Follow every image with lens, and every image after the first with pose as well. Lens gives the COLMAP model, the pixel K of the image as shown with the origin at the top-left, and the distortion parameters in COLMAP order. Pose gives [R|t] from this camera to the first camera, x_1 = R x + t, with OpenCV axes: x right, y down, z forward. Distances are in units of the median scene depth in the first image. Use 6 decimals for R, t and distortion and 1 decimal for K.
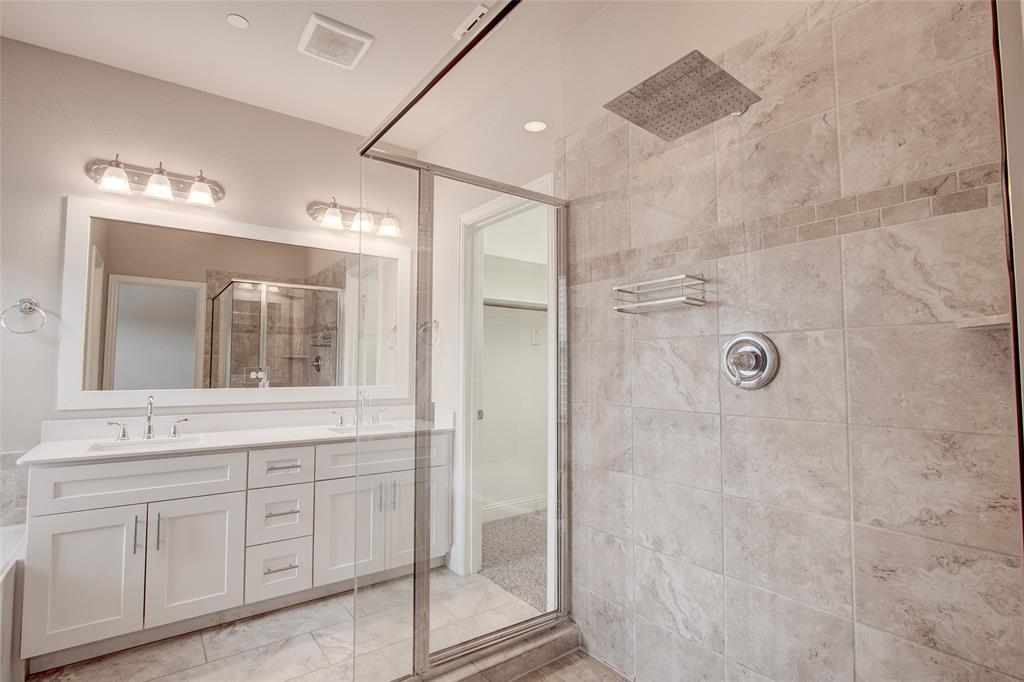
lens RADIAL K [[497.0, 0, 501.1], [0, 497.0, 337.6], [0, 0, 1]] dist [-0.017408, 0.000304]
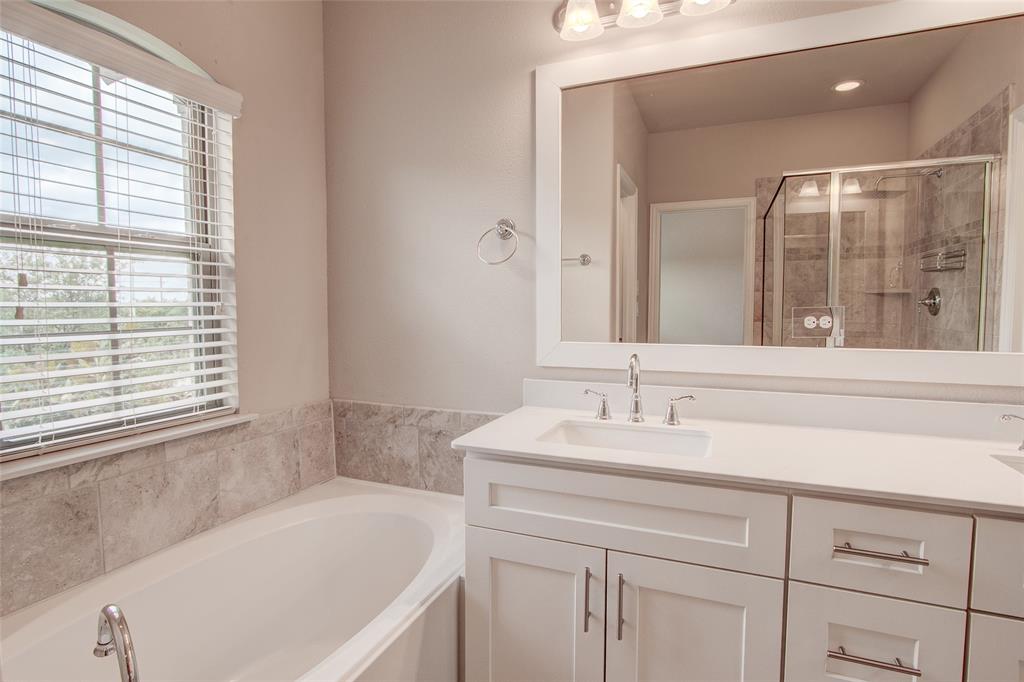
lens RADIAL K [[509.6, 0, 512.0], [0, 509.6, 341.0], [0, 0, 1]] dist [-0.023070, 0.000221]
pose [[0.523460, 0.050660, -0.850543, -0.127747], [0.053587, 0.994297, 0.092202, 0.017798], [0.850363, -0.093842, 0.517761, 0.272970]]
